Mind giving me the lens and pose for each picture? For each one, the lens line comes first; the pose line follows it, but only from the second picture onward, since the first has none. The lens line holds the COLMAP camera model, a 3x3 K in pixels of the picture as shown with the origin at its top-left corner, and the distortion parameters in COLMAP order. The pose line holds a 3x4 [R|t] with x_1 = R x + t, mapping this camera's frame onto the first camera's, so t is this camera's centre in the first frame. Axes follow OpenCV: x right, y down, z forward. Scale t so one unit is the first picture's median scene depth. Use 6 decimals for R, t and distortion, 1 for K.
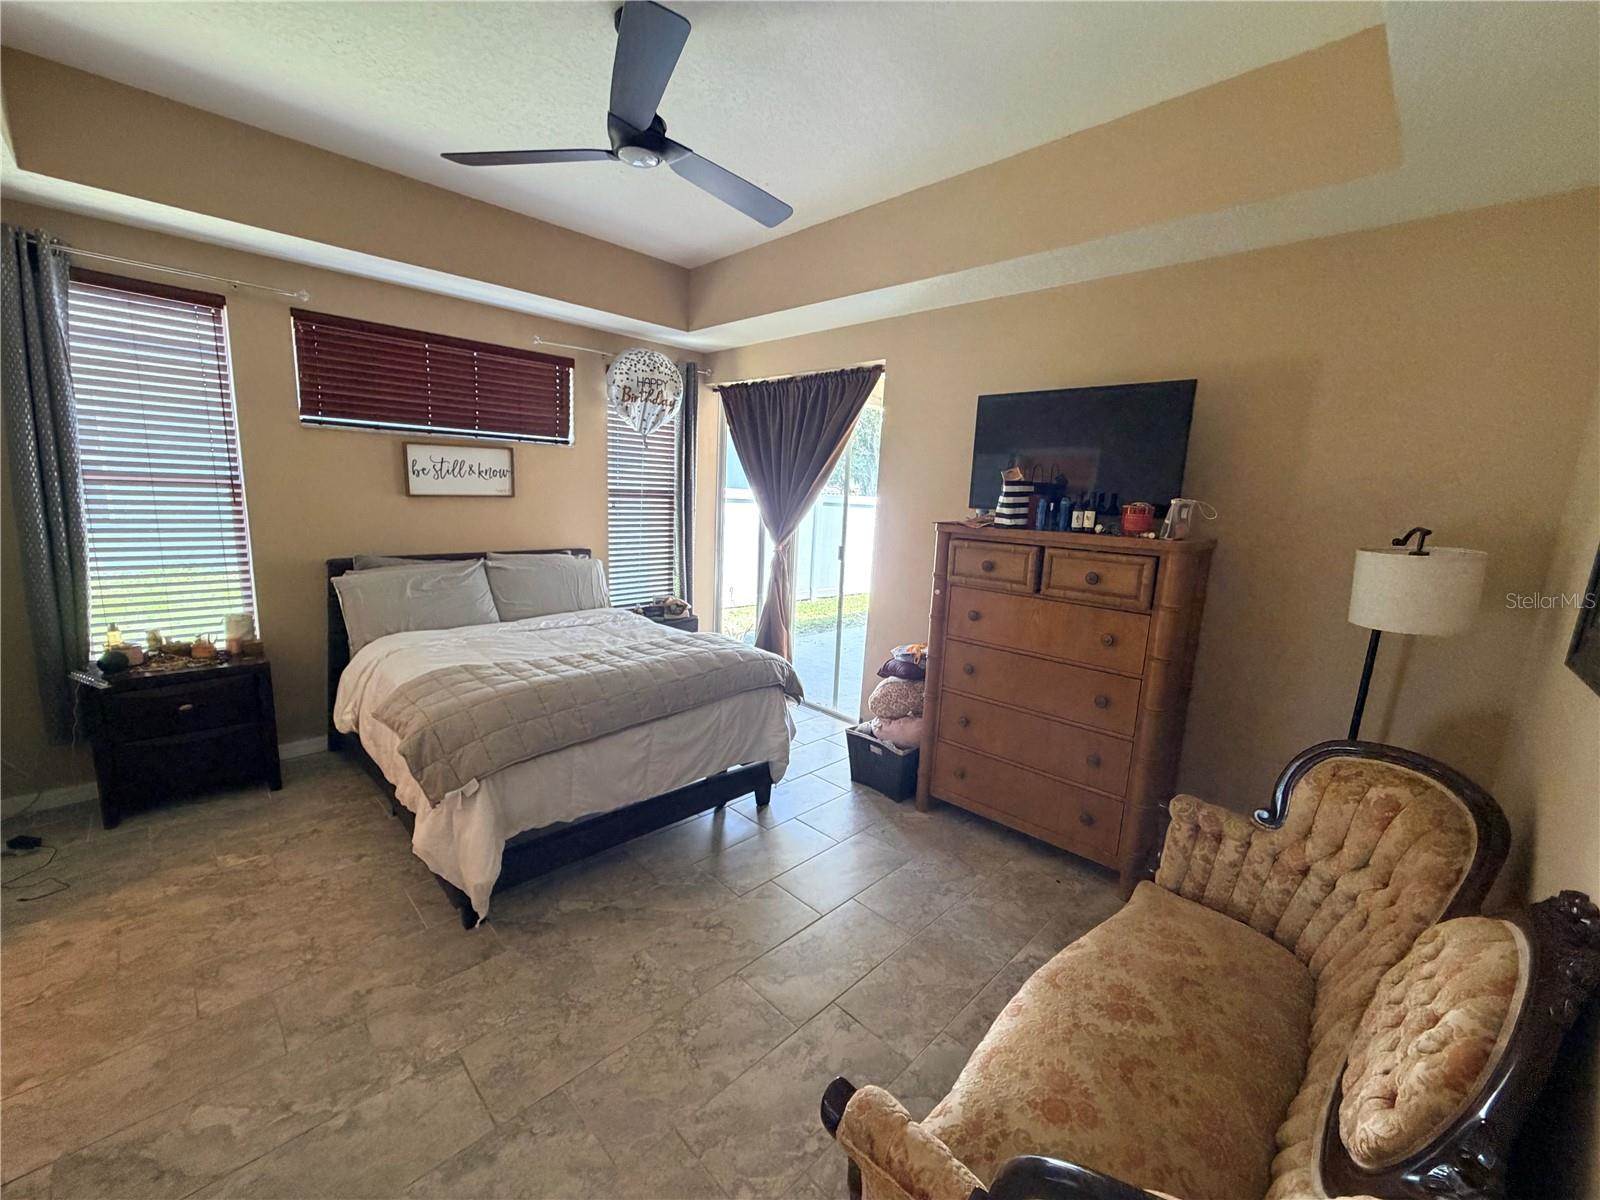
lens RADIAL K [[640.2, 0, 798.9], [0, 640.2, 603.8], [0, 0, 1]] dist [-0.000331, 0.000376]
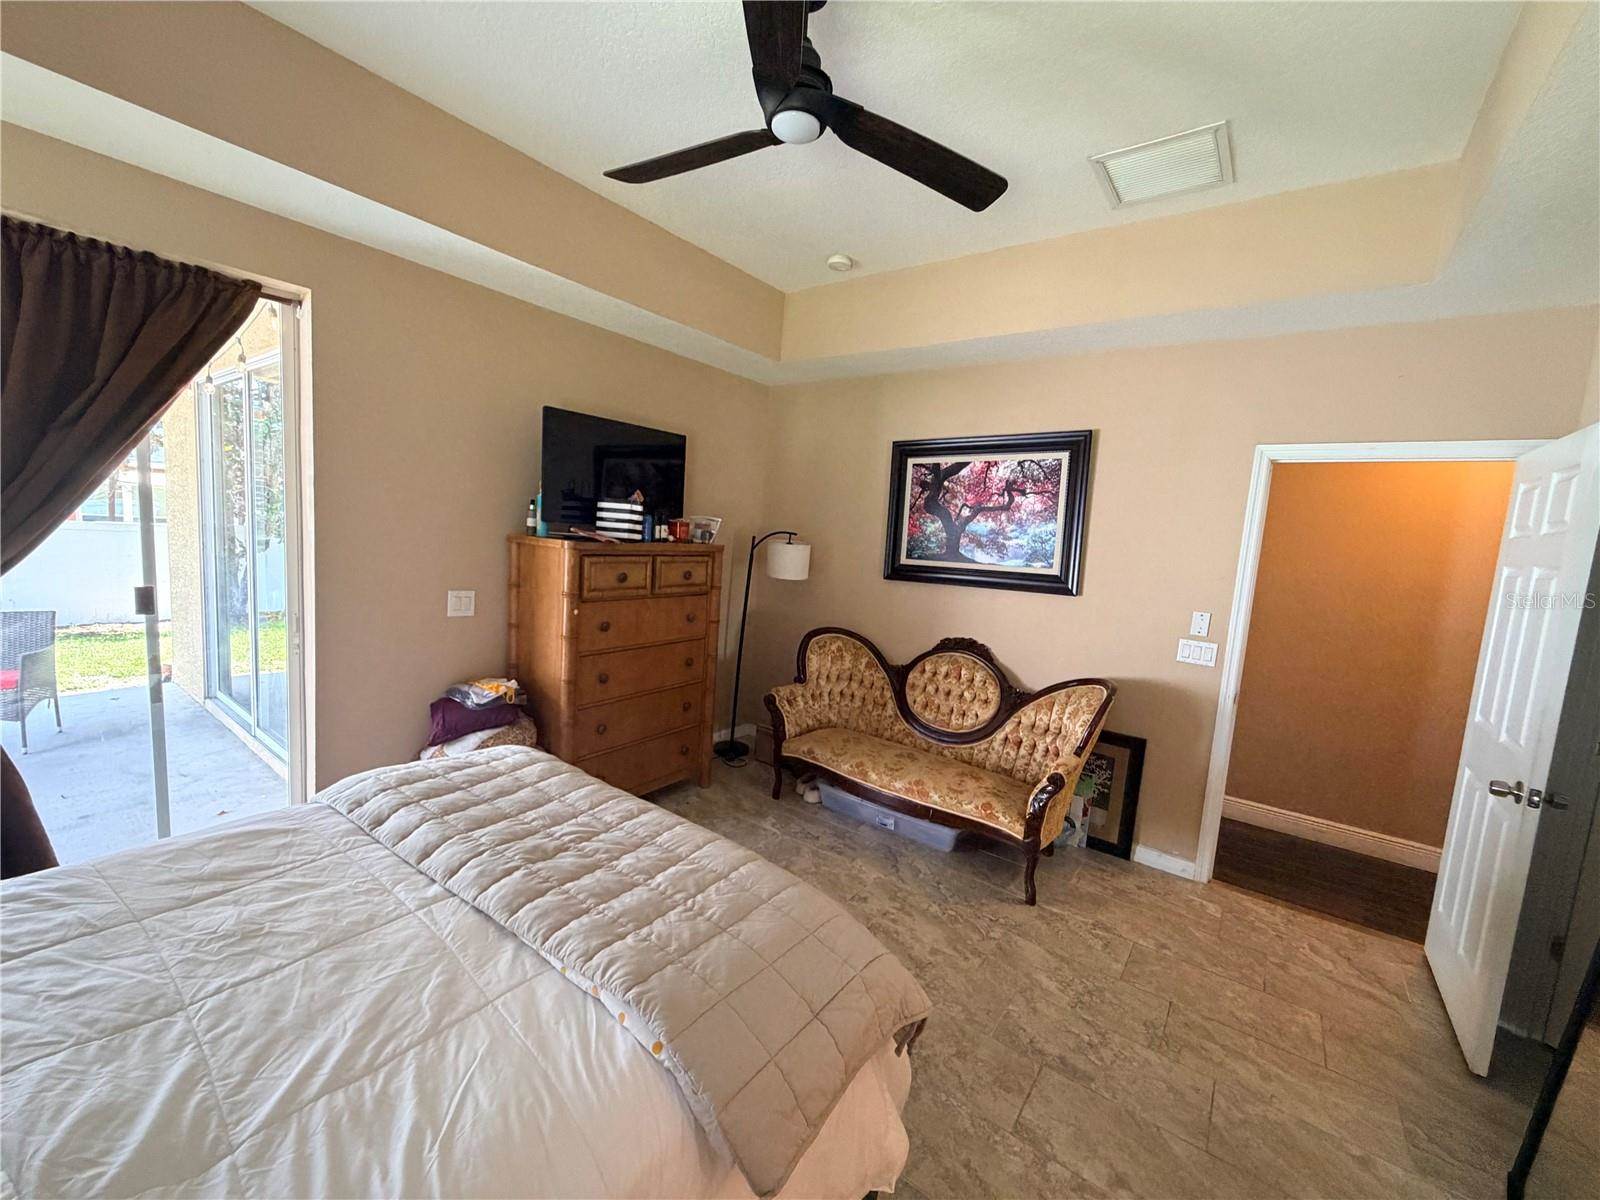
lens RADIAL K [[640.2, 0, 798.9], [0, 640.2, 603.8], [0, 0, 1]] dist [-0.000331, 0.000376]
pose [[-0.140638, -0.165468, 0.976136, -0.833151], [0.103431, 0.978085, 0.180701, -0.184539], [-0.984644, 0.126376, -0.120441, 0.853991]]
